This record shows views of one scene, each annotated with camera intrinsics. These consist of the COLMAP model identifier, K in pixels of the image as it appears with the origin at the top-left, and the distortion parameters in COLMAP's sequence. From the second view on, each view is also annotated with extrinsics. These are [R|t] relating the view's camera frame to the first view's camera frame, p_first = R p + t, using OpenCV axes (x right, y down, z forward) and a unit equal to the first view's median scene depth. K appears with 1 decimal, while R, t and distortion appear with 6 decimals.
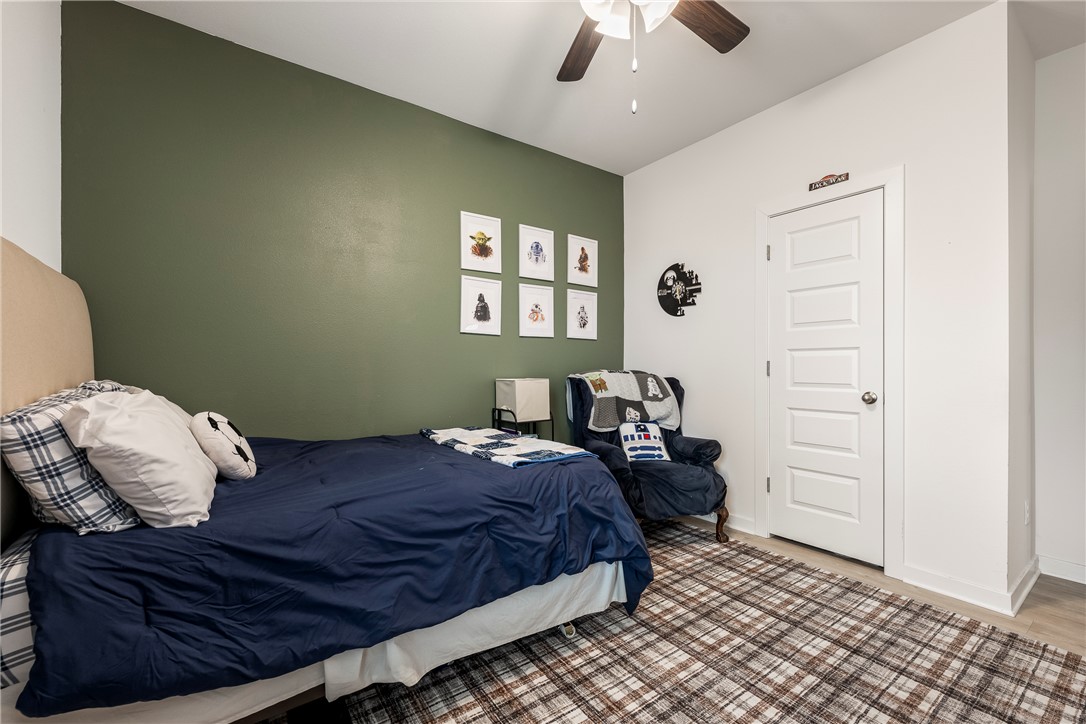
lens RADIAL K [[463.3, 0, 535.4], [0, 463.3, 363.5], [0, 0, 1]] dist [0.002825, 0.000069]
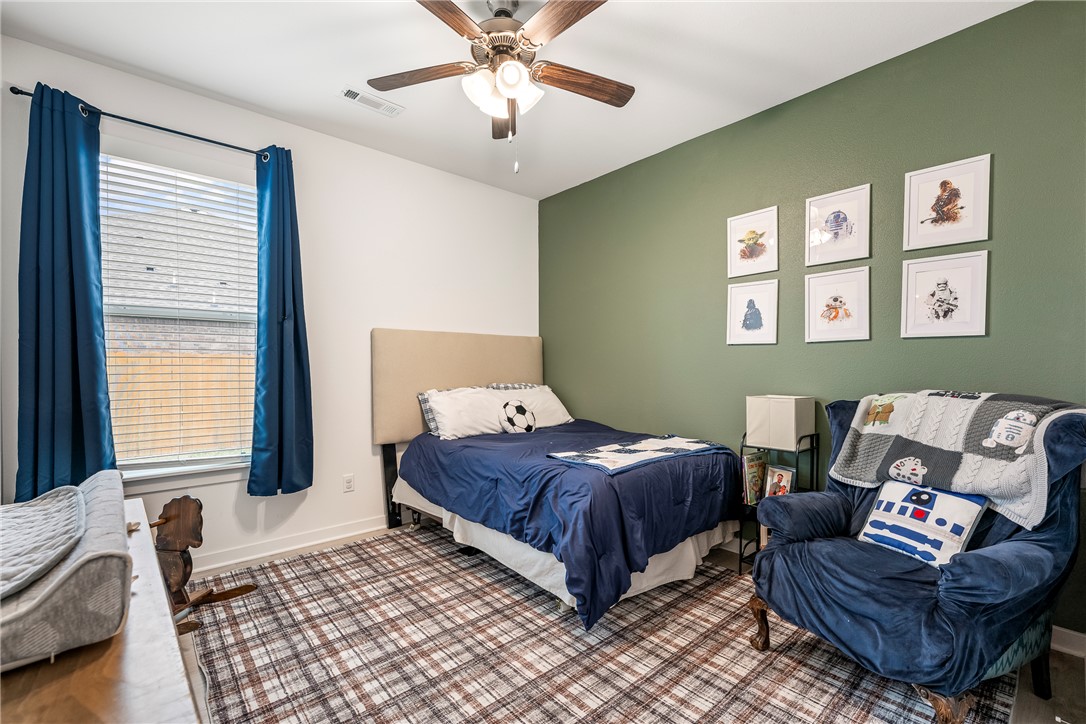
lens RADIAL K [[463.3, 0, 533.7], [0, 463.3, 369.0], [0, 0, 1]] dist [0.002825, 0.000069]
pose [[0.094565, -0.000053, -0.995519, 0.754867], [0.006770, 0.999977, 0.000590, -0.018470], [0.995496, -0.006795, 0.094563, 0.498368]]
